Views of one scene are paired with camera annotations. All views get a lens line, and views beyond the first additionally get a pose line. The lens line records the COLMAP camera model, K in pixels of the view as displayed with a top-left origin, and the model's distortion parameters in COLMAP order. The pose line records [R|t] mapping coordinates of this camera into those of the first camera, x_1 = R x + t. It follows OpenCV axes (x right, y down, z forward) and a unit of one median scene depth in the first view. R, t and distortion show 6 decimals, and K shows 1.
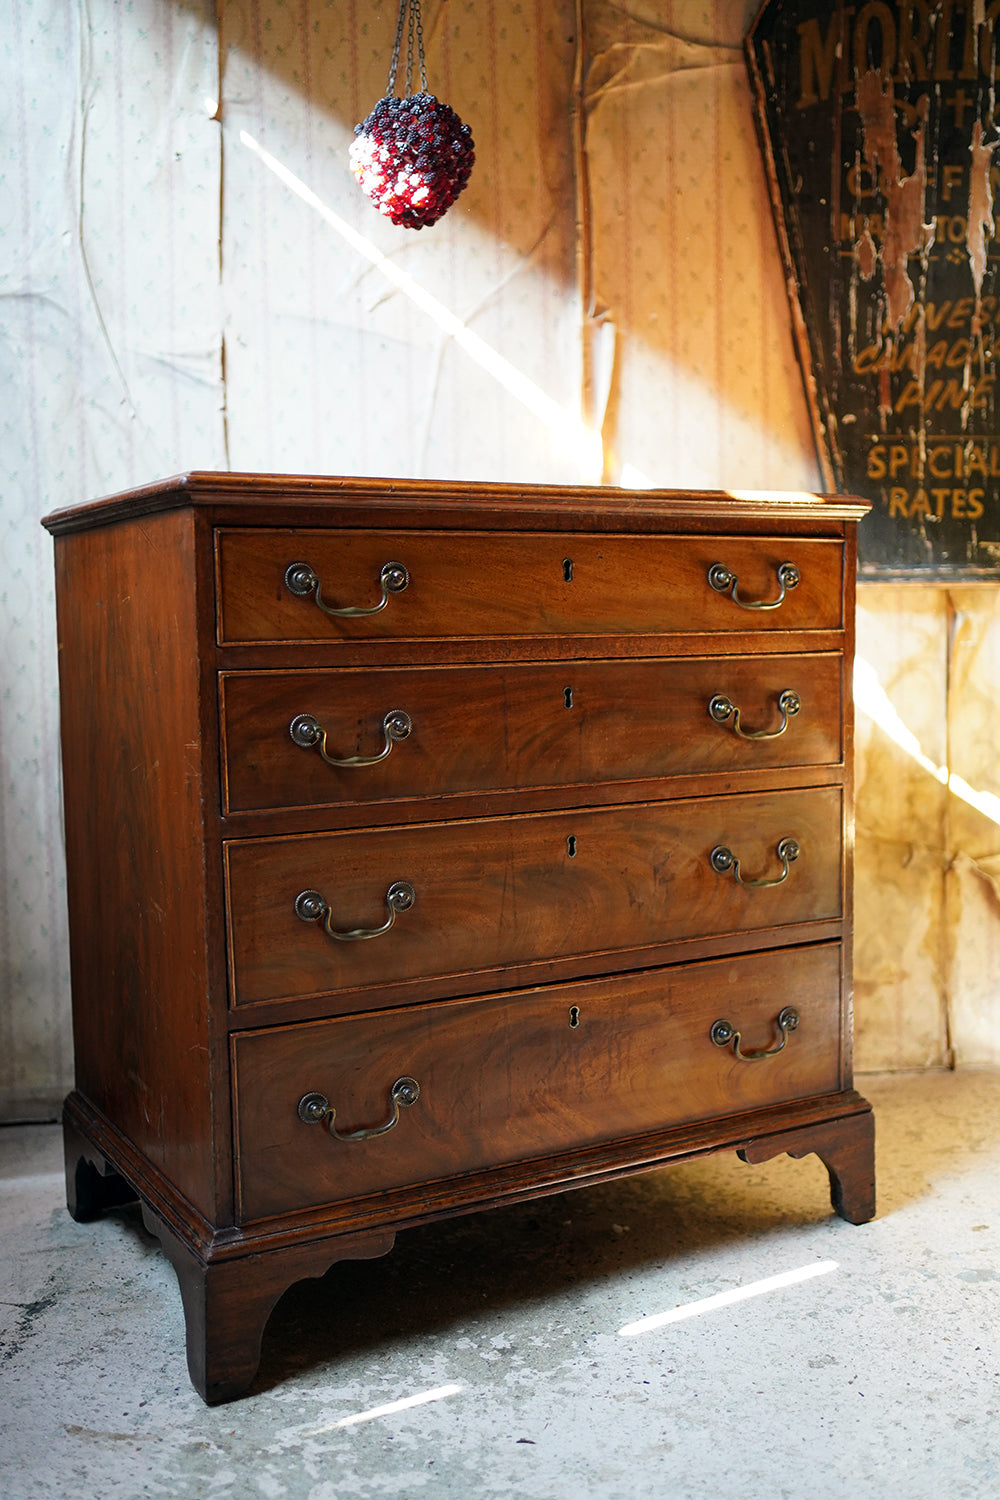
lens RADIAL K [[1535.0, 0, 508.7], [0, 1535.0, 758.8], [0, 0, 1]] dist [0.014121, 0.000000]
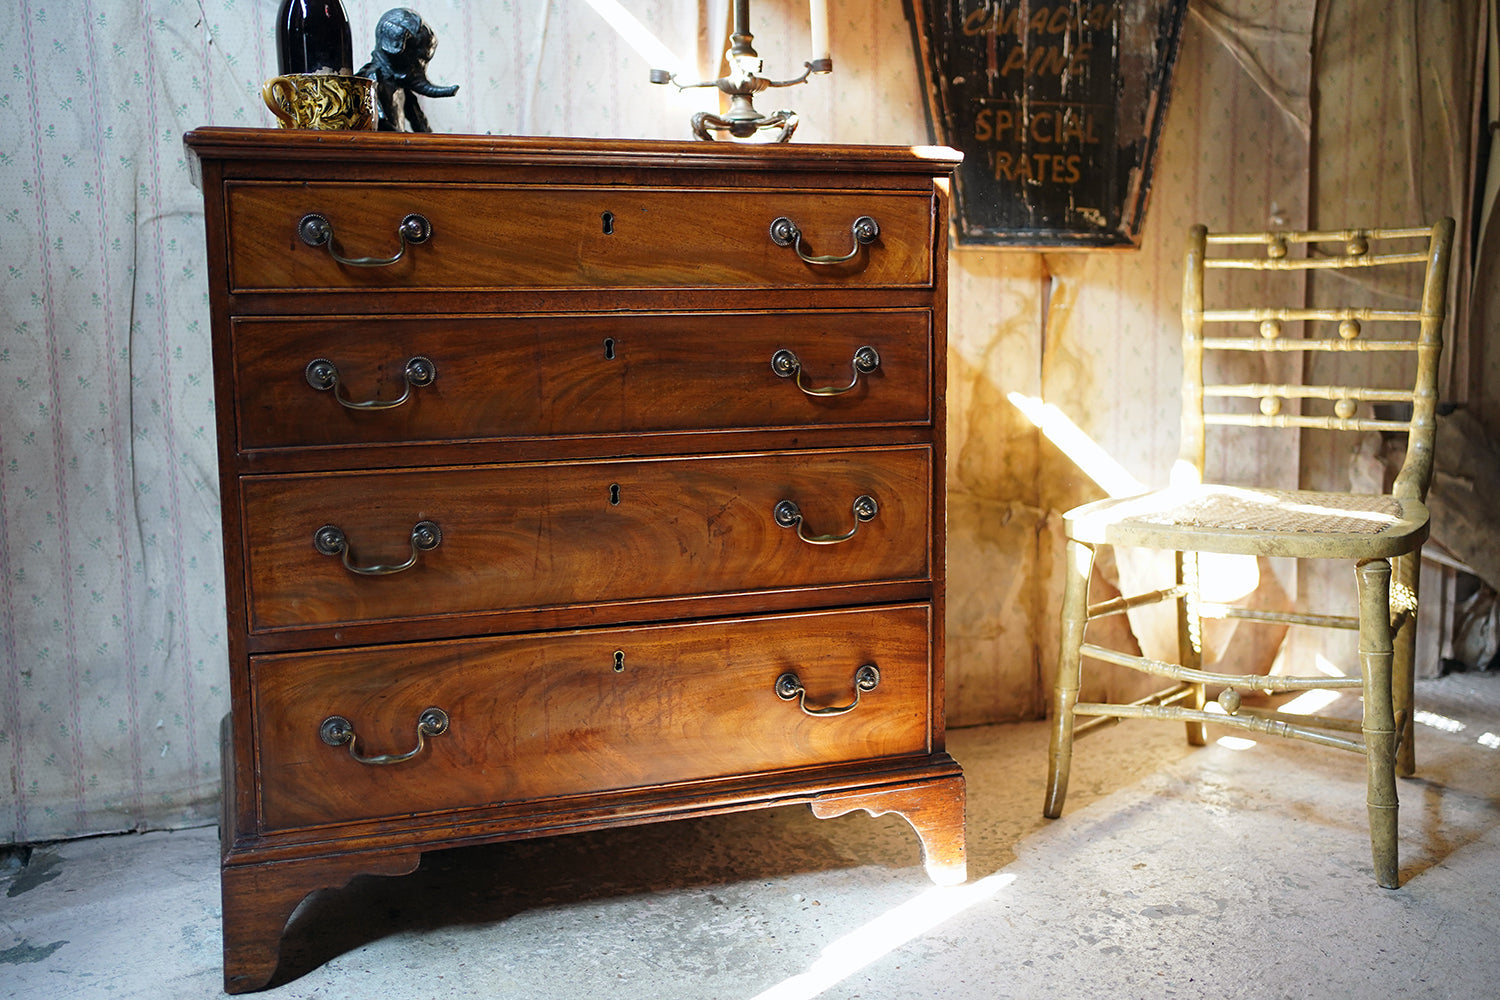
lens RADIAL K [[1535.0, 0, 765.0], [0, 1535.0, 490.8], [0, 0, 1]] dist [0.014121, 0.000000]
pose [[0.970910, -0.020372, 0.238578, -0.150987], [0.010985, 0.999115, 0.040612, 0.004464], [-0.239194, -0.036810, 0.970274, 0.048359]]
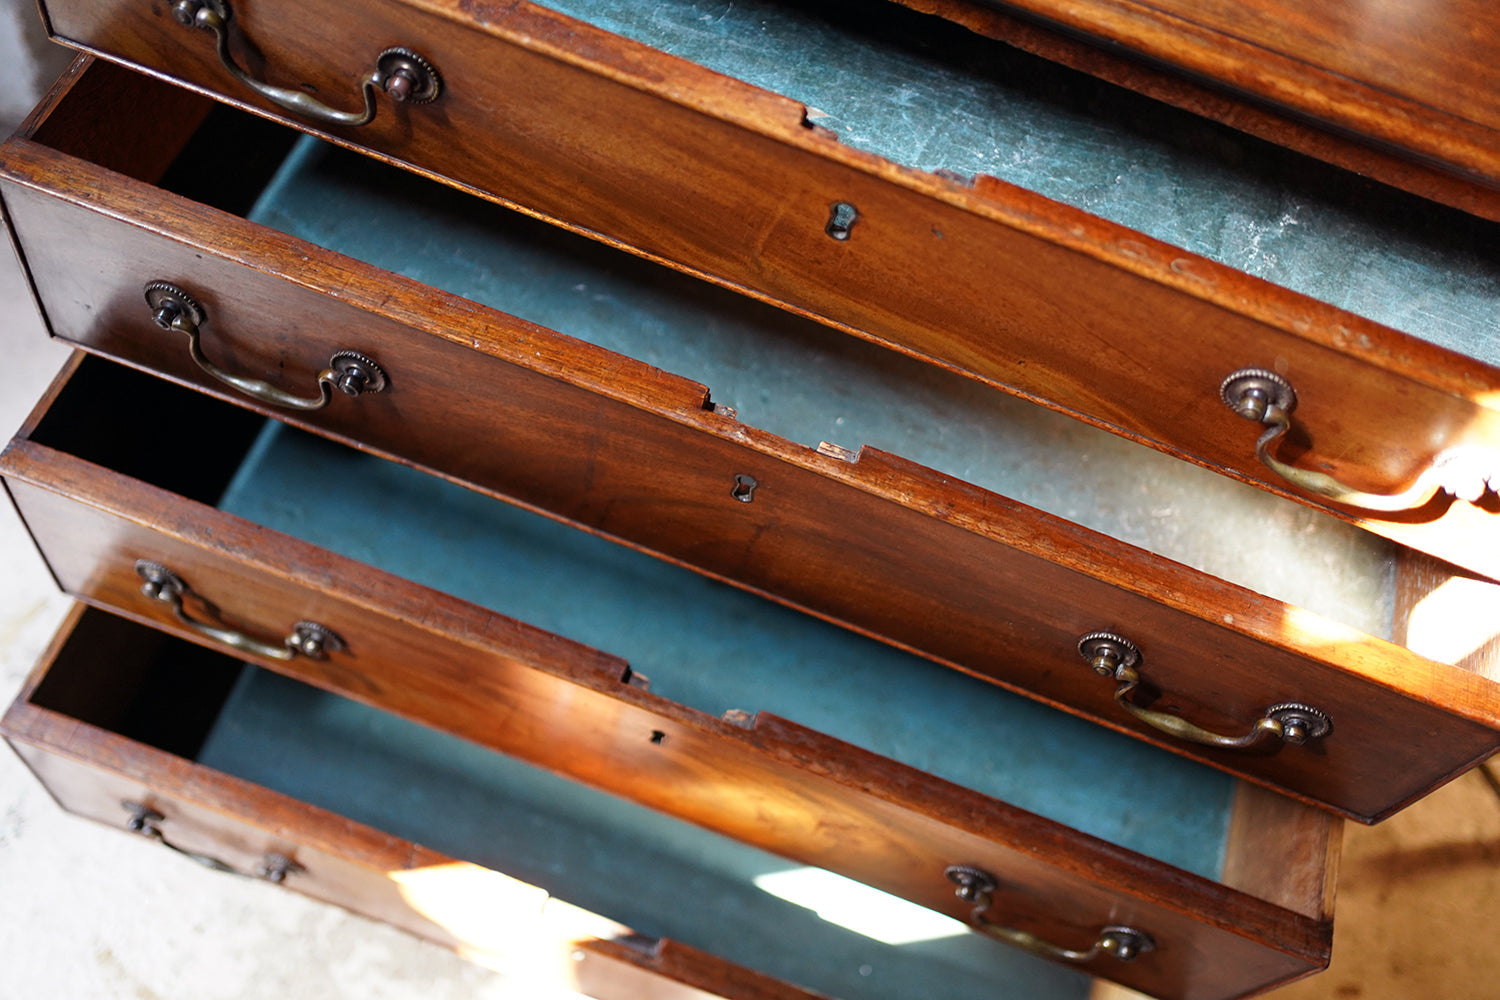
lens RADIAL K [[1535.0, 0, 749.9], [0, 1535.0, 509.2], [0, 0, 1]] dist [0.014121, 0.000000]
pose [[0.897020, 0.440144, -0.040348, -0.026991], [-0.226772, 0.536671, 0.812748, -0.301167], [0.379380, -0.719902, 0.581217, 0.552556]]
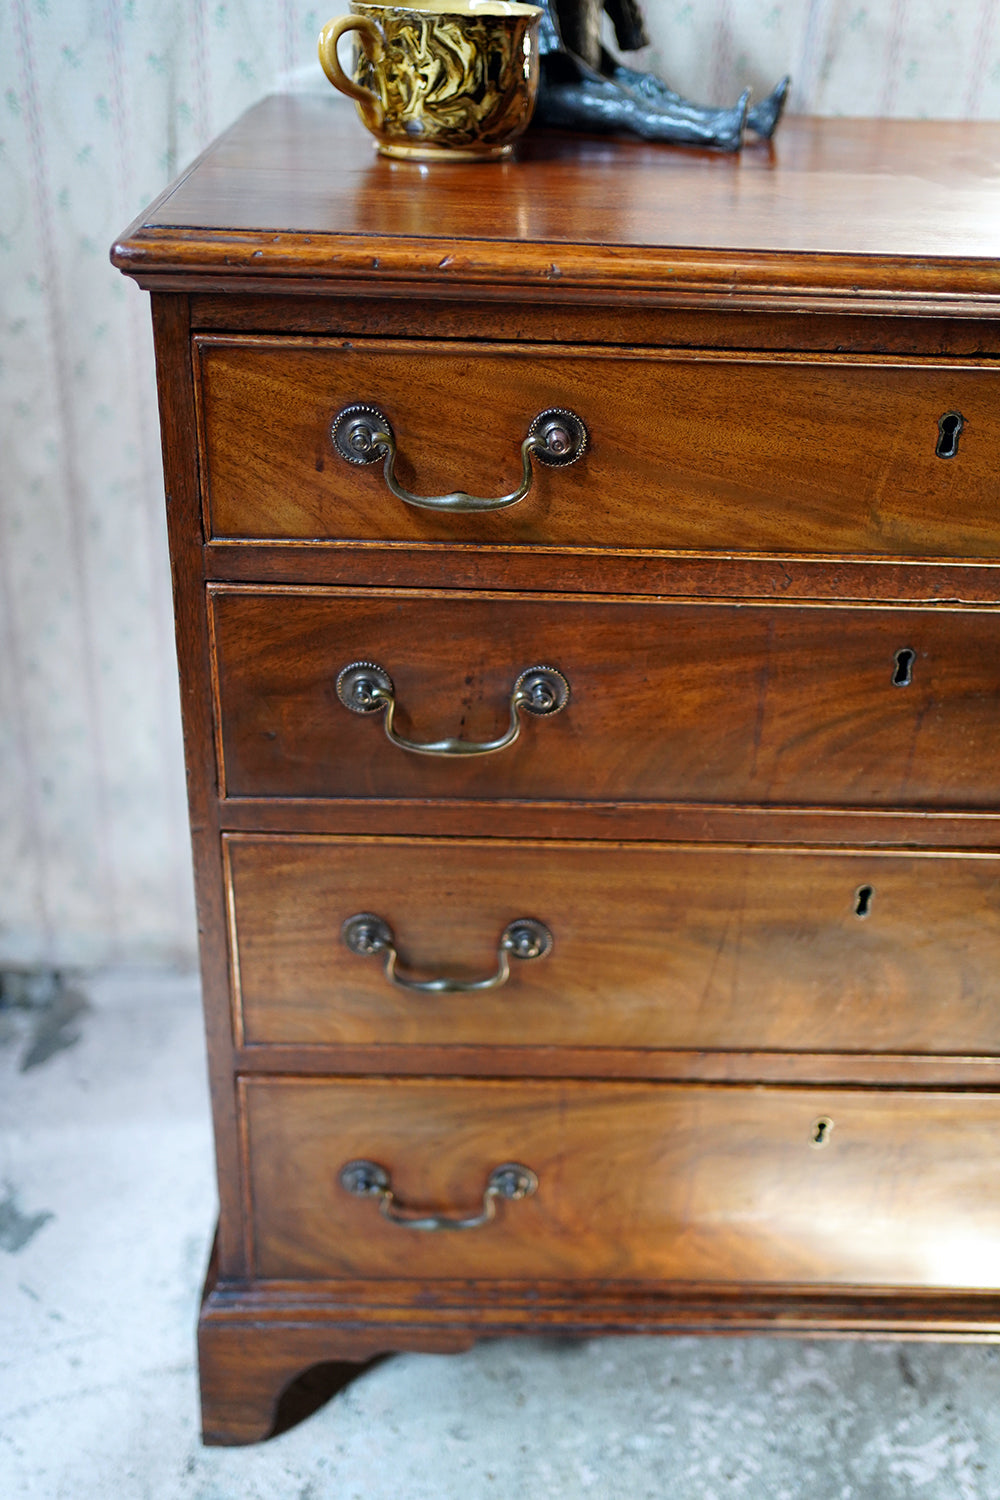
lens RADIAL K [[1535.0, 0, 508.6], [0, 1535.0, 764.4], [0, 0, 1]] dist [0.014121, 0.000000]
pose [[0.995164, 0.090612, -0.037911, -0.127274], [-0.066244, 0.904134, 0.422081, -0.166150], [0.072522, -0.417529, 0.905765, 0.417942]]
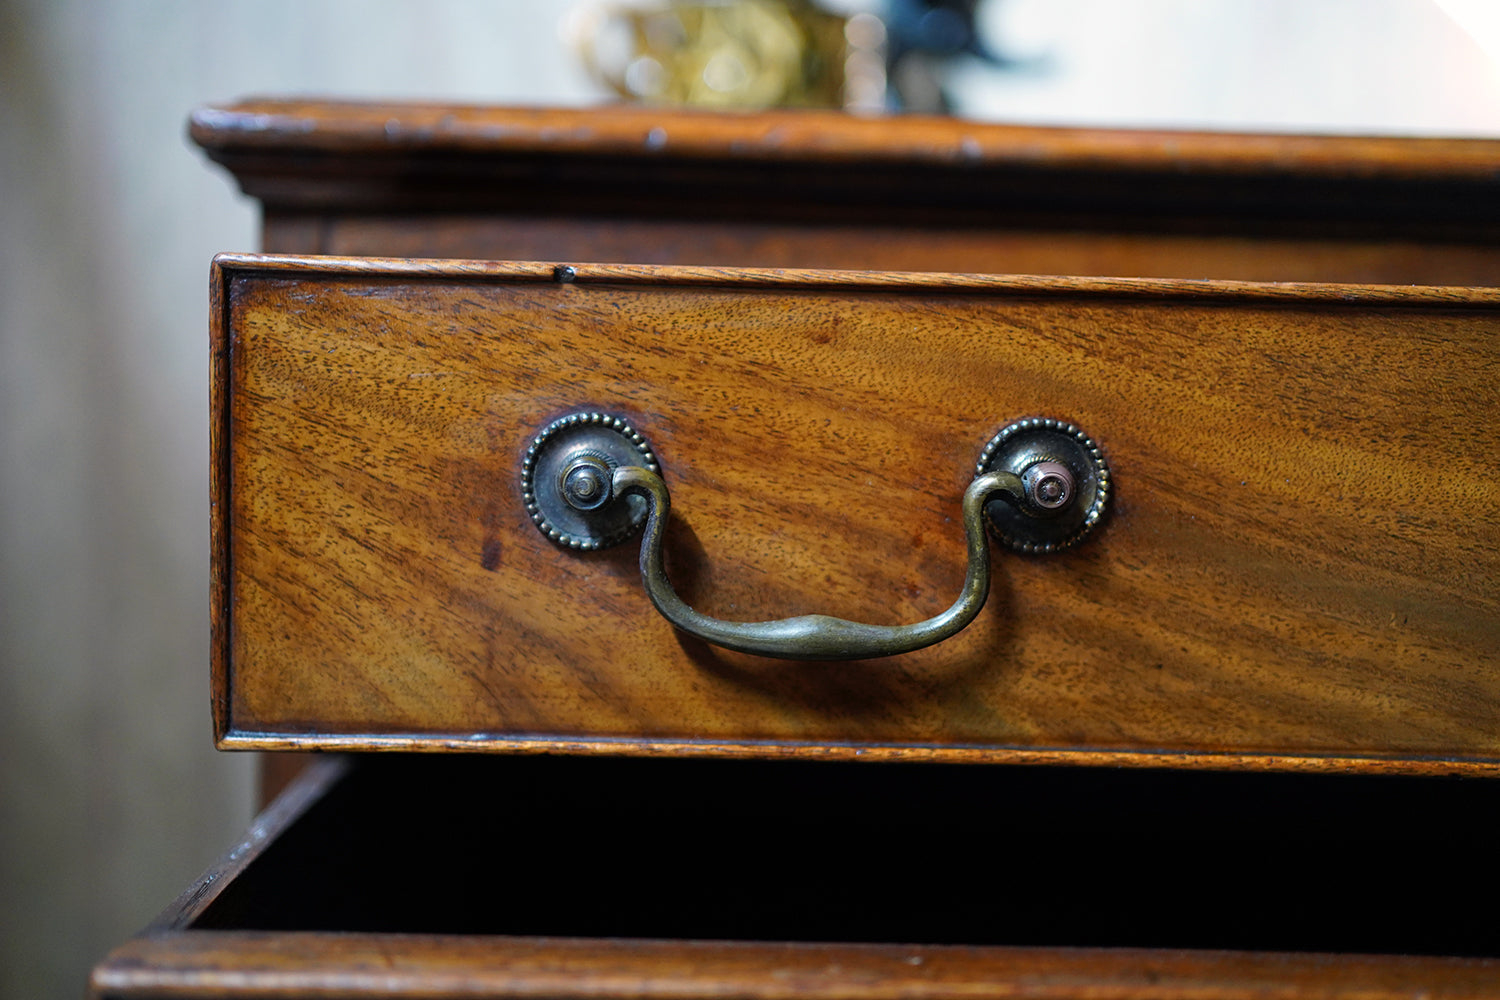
lens RADIAL K [[1535.0, 0, 749.3], [0, 1535.0, 495.9], [0, 0, 1]] dist [0.014121, 0.000000]
pose [[0.995342, 0.054588, -0.079461, -0.152564], [-0.055137, 0.998468, -0.004722, -0.084034], [0.079082, 0.009081, 0.996827, 0.611016]]
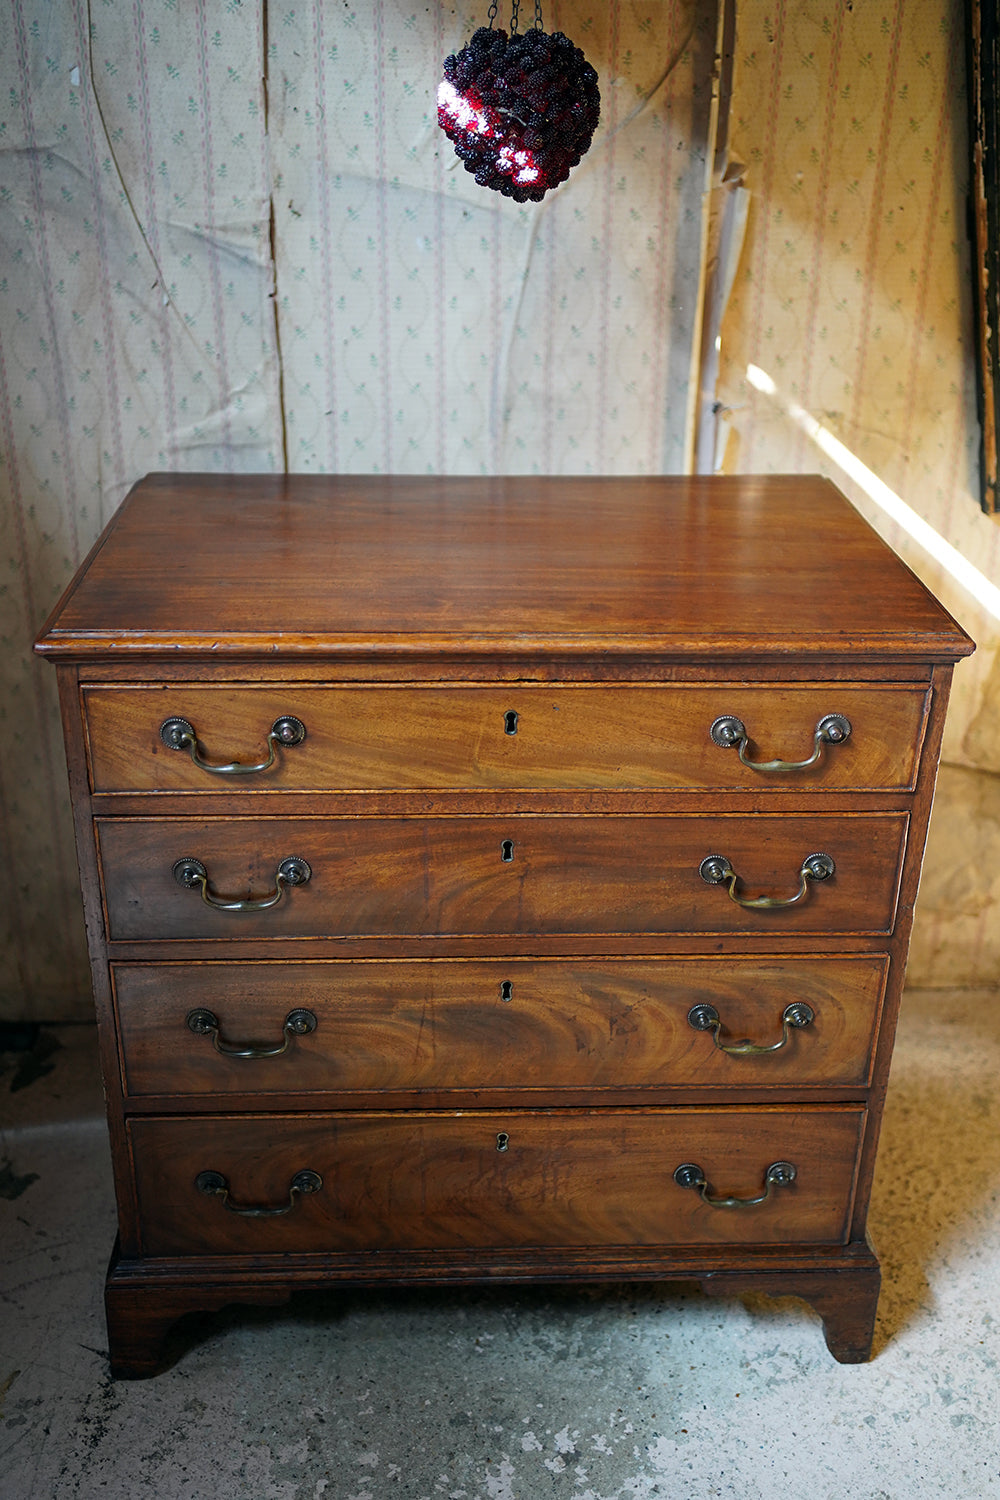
lens RADIAL K [[1535.0, 0, 502.8], [0, 1535.0, 759.6], [0, 0, 1]] dist [0.014121, 0.000000]
pose [[0.997882, 0.057066, -0.031210, -0.030808], [-0.042565, 0.935762, 0.350054, -0.295356], [0.049181, -0.347984, 0.936210, 0.188569]]
